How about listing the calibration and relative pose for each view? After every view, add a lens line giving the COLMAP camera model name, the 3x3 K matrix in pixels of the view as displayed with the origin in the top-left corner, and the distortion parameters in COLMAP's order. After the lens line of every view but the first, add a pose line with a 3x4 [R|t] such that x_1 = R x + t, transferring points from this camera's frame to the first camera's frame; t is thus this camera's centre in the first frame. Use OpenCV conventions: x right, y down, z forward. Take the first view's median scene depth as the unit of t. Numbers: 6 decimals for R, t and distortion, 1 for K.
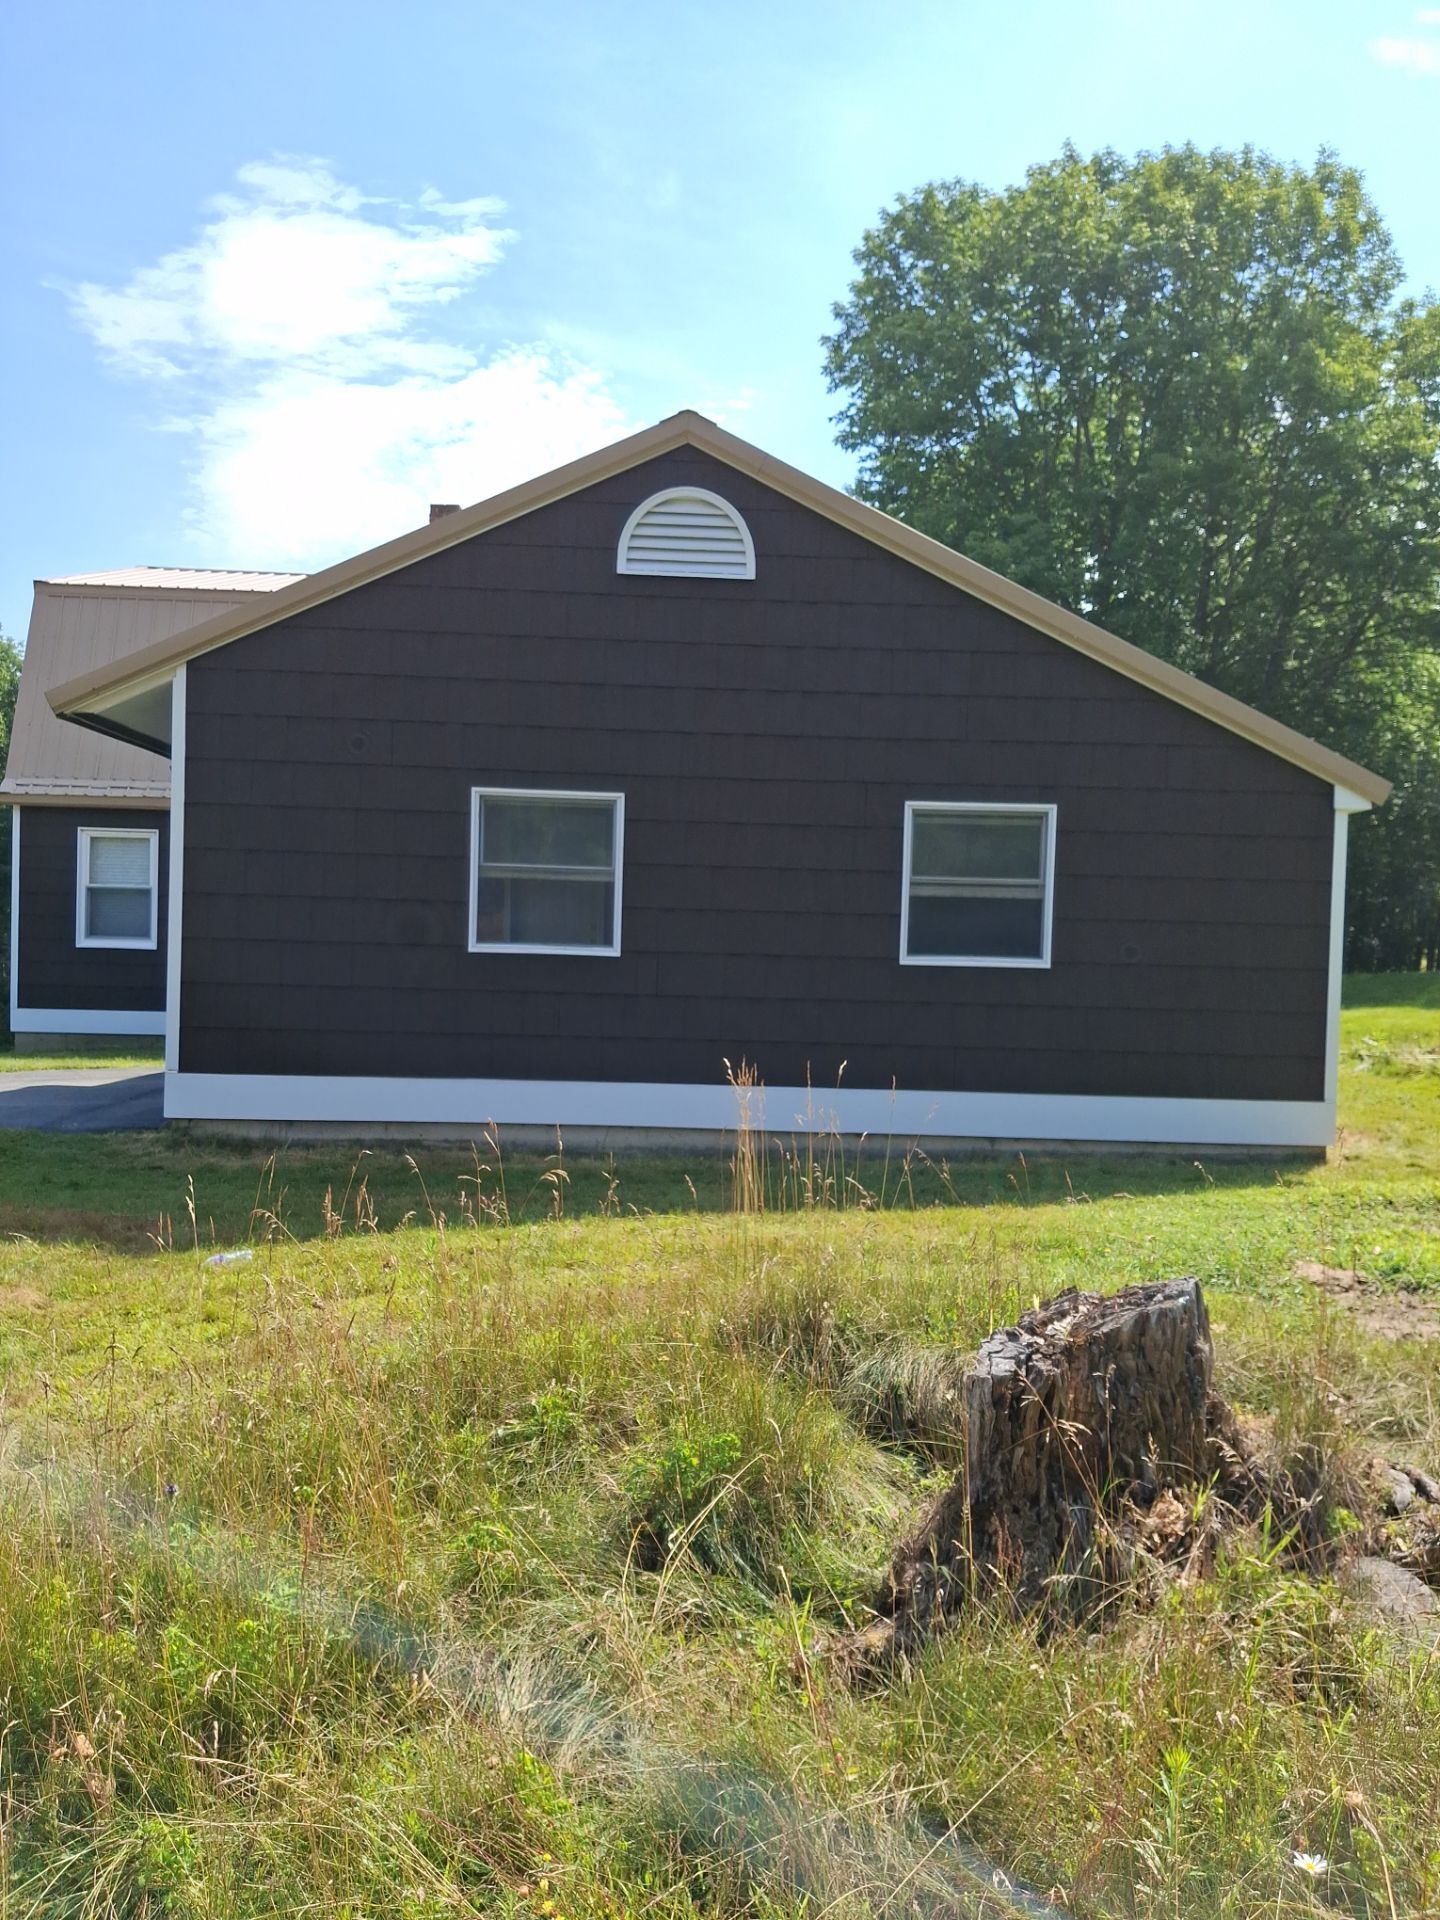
lens RADIAL K [[1437.2, 0, 720.0], [0, 1437.2, 960.0], [0, 0, 1]] dist [0.105024, -0.209251]
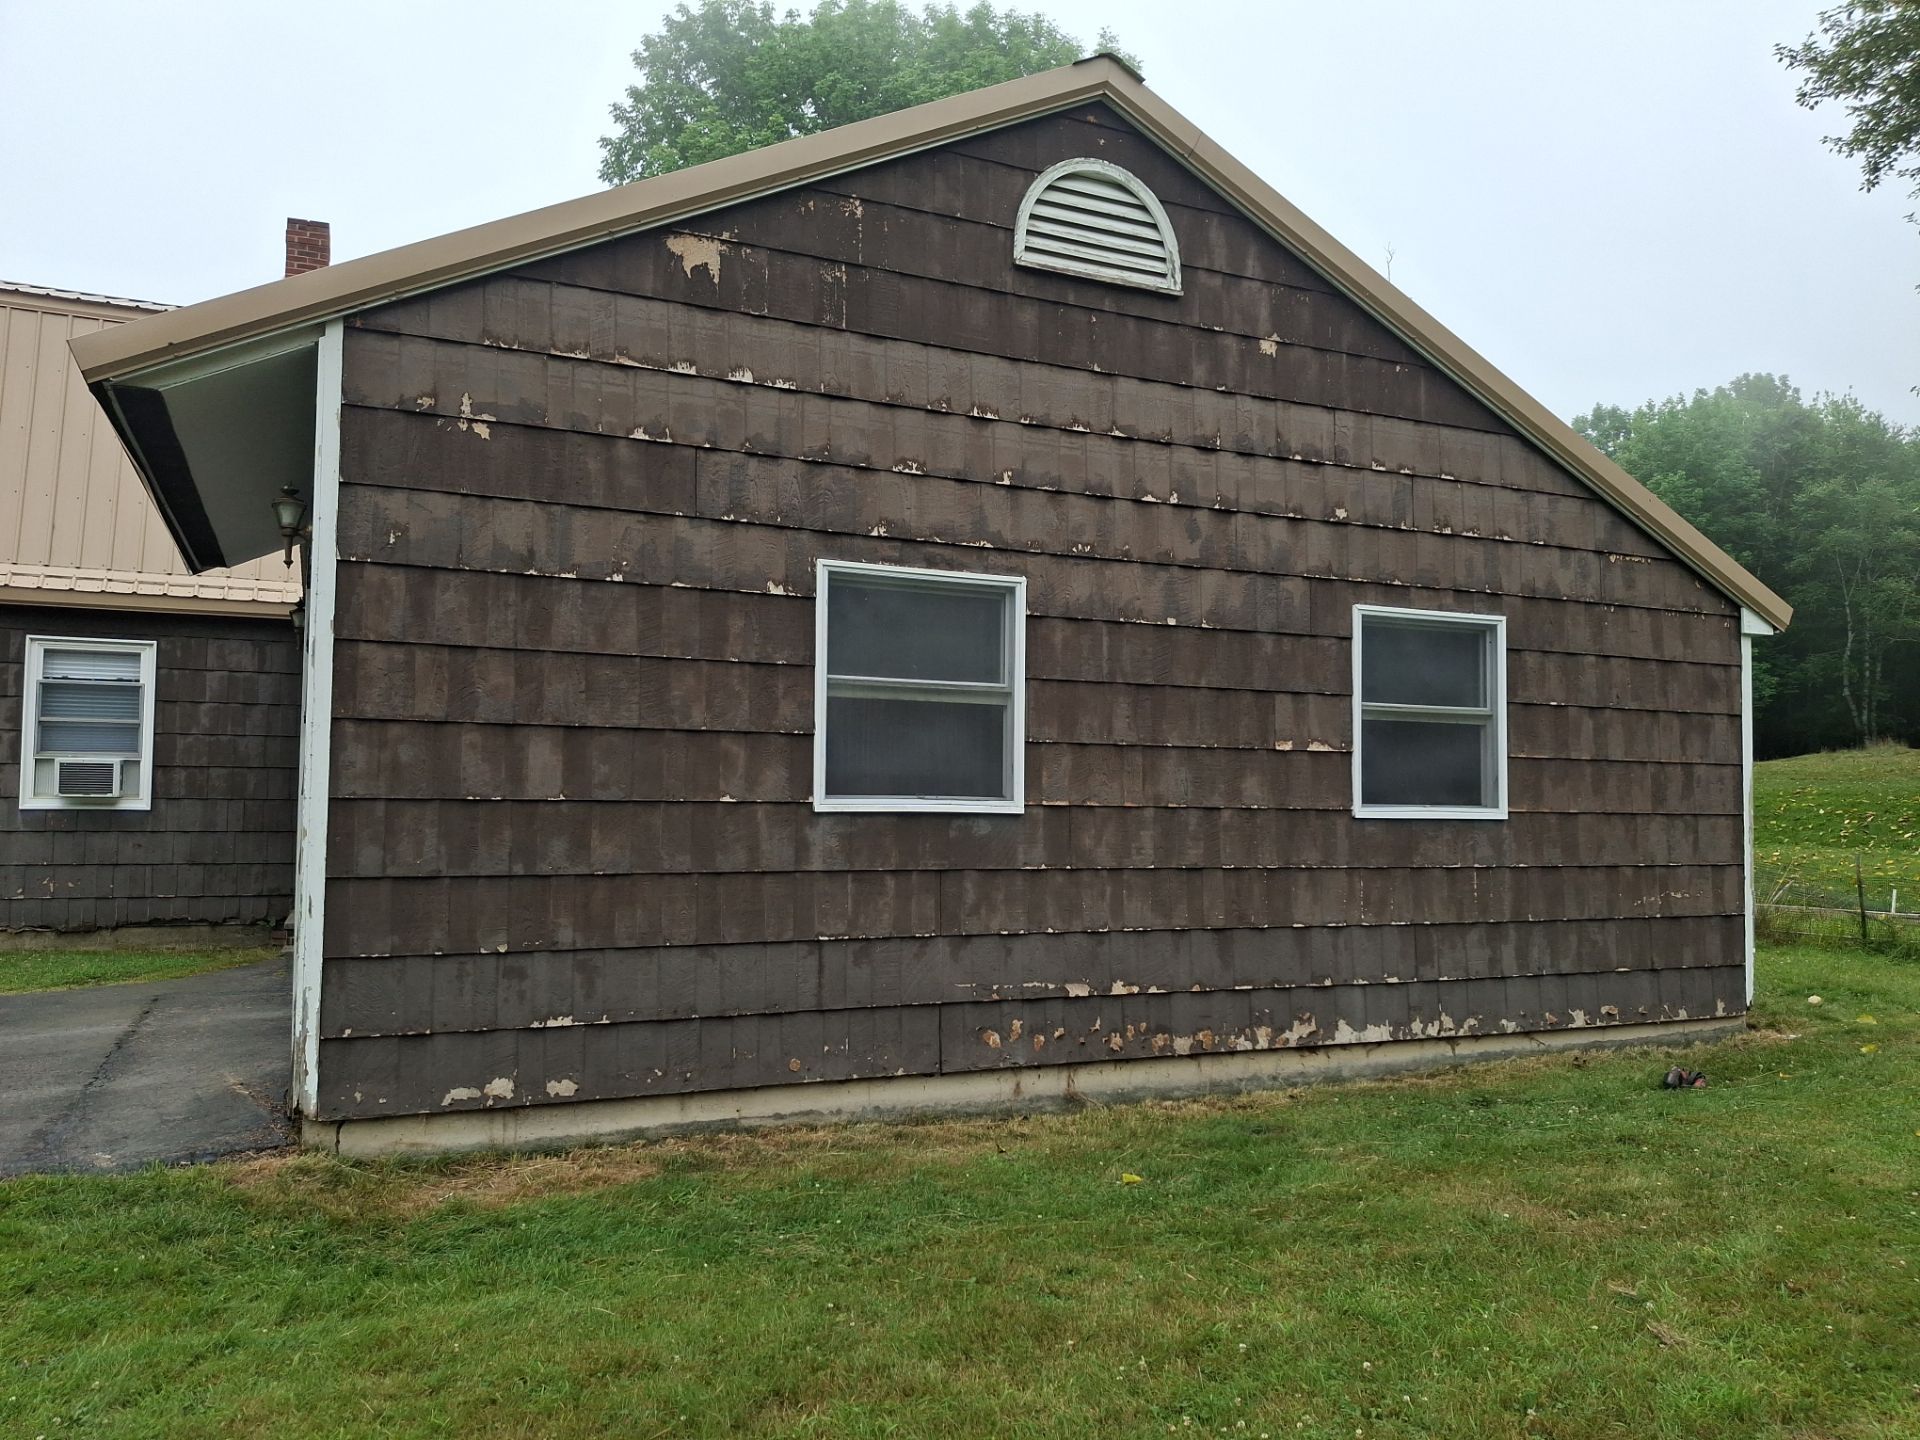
lens RADIAL K [[1437.2, 0, 960.0], [0, 1437.2, 720.0], [0, 0, 1]] dist [0.105024, -0.209251]
pose [[0.914439, 0.005750, 0.404683, -0.373715], [0.020635, 0.997936, -0.060809, -0.006073], [-0.404197, 0.063957, 0.912433, 0.385370]]
